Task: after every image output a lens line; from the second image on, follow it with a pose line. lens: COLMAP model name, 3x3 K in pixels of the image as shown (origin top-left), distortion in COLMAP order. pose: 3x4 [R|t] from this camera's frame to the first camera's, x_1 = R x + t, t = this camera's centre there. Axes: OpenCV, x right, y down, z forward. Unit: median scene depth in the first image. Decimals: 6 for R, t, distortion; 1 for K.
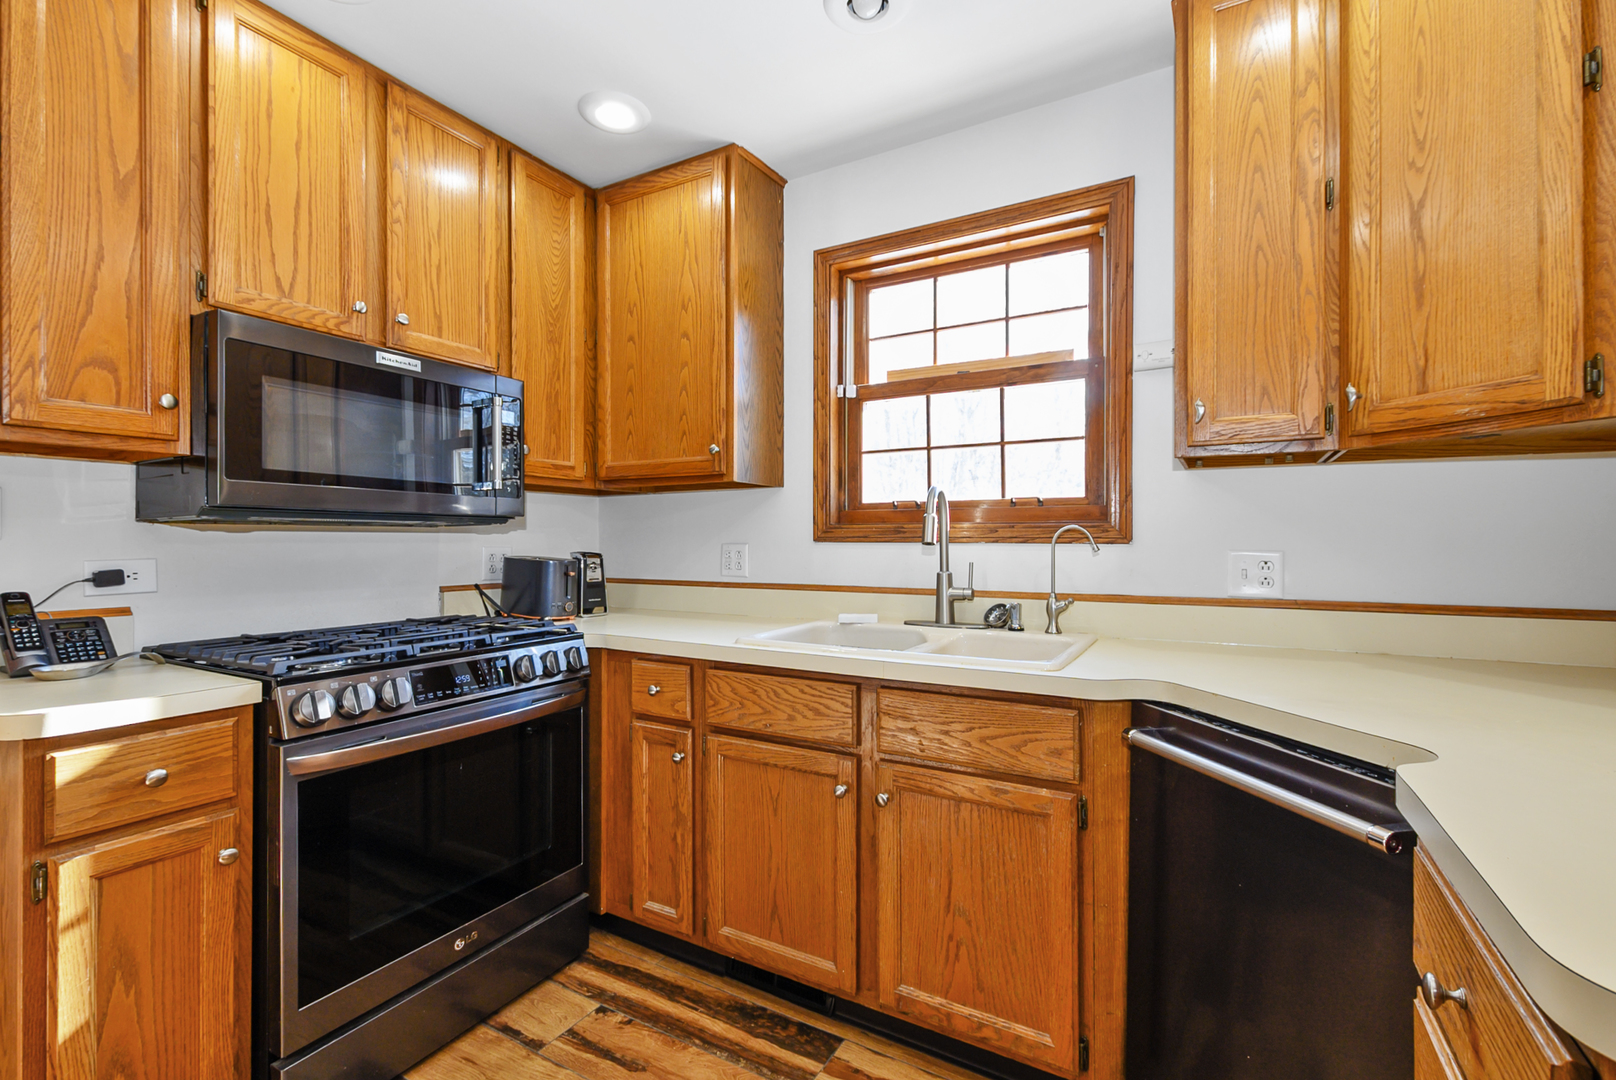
lens RADIAL K [[708.4, 0, 813.4], [0, 708.4, 538.2], [0, 0, 1]] dist [0.008167, -0.002621]
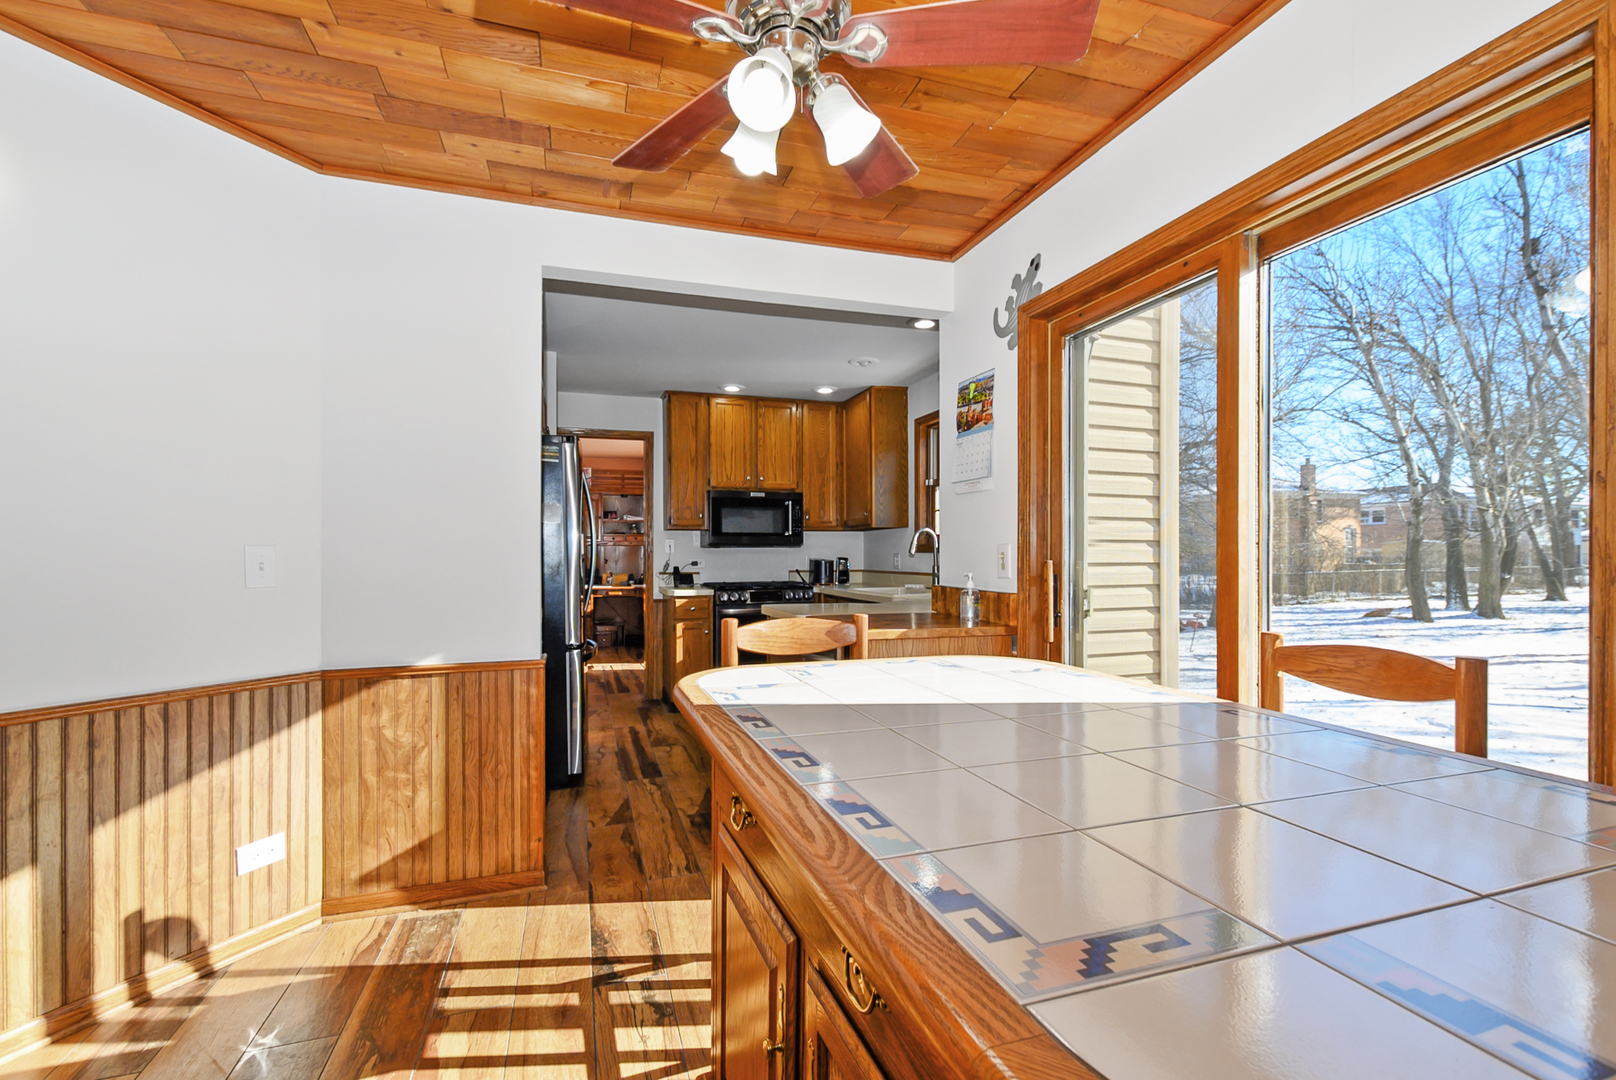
lens RADIAL K [[708.4, 0, 805.7], [0, 708.4, 550.4], [0, 0, 1]] dist [0.008167, -0.002621]
pose [[0.738902, -0.004192, -0.673800, 1.587474], [0.006147, 0.999981, 0.000520, -0.006785], [0.673785, -0.004526, 0.738914, -1.093593]]
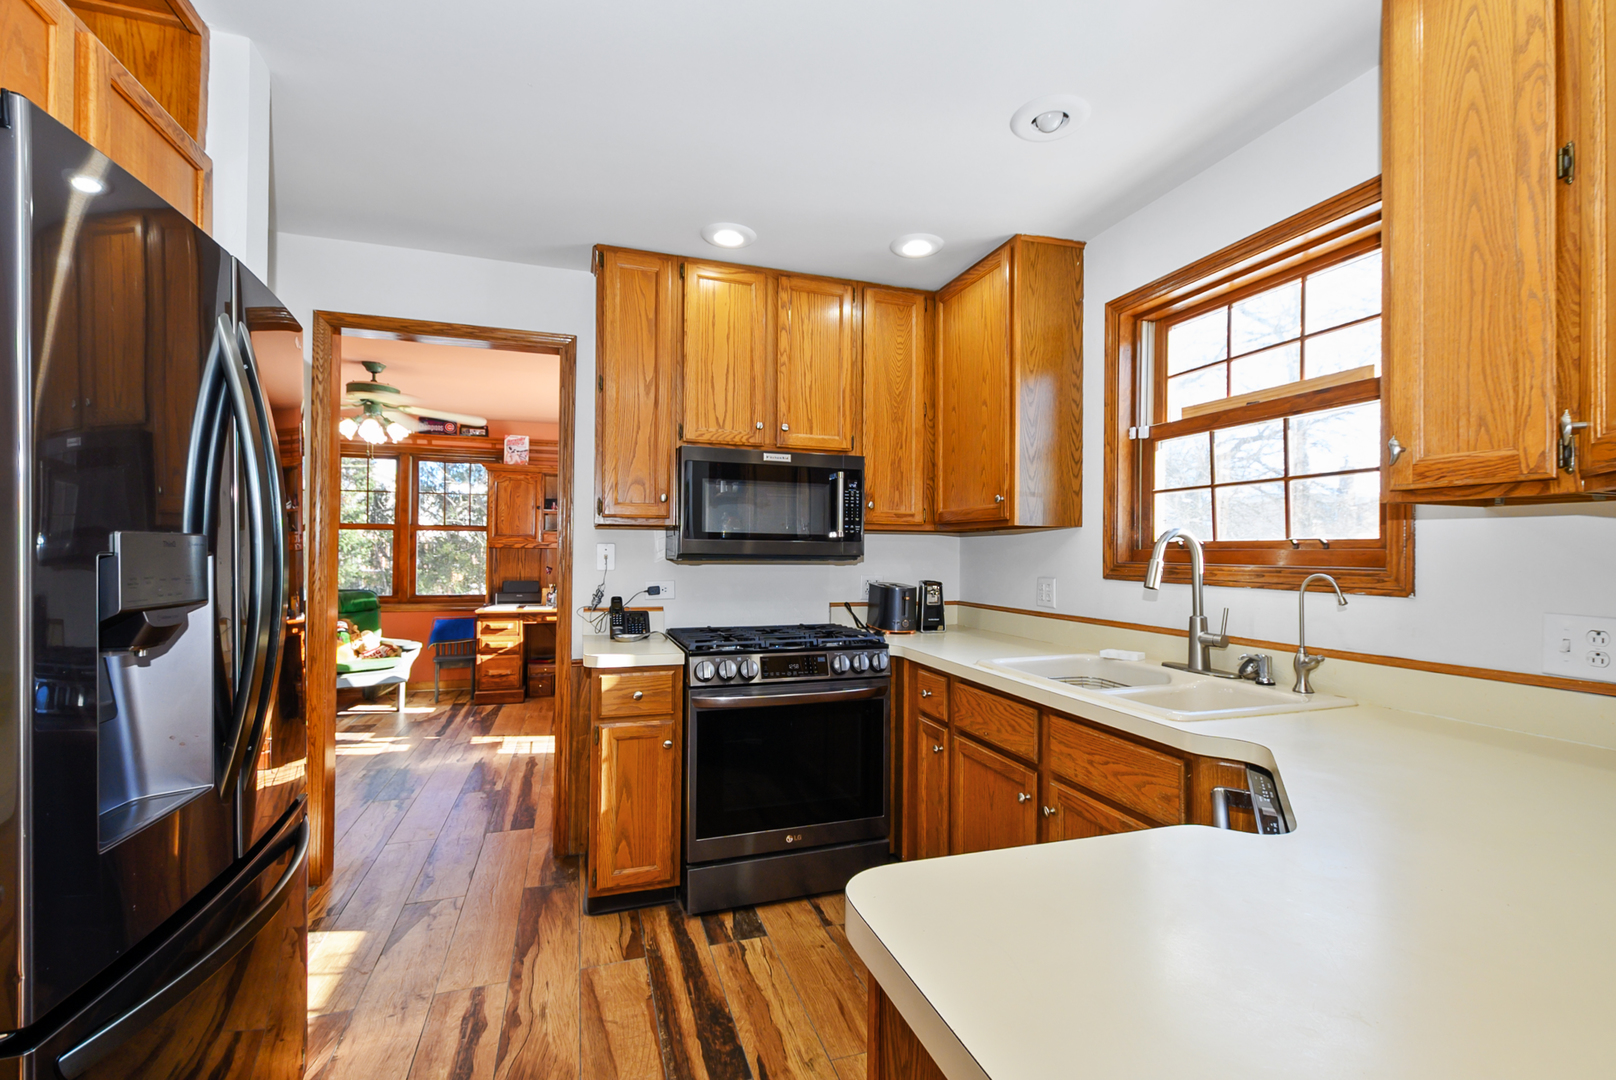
lens RADIAL K [[708.4, 0, 817.3], [0, 708.4, 545.8], [0, 0, 1]] dist [0.008167, -0.002621]
pose [[0.747792, -0.000372, -0.663933, 0.495469], [-0.004907, 0.999969, -0.006087, -0.045694], [0.663915, 0.007810, 0.747767, -0.094726]]
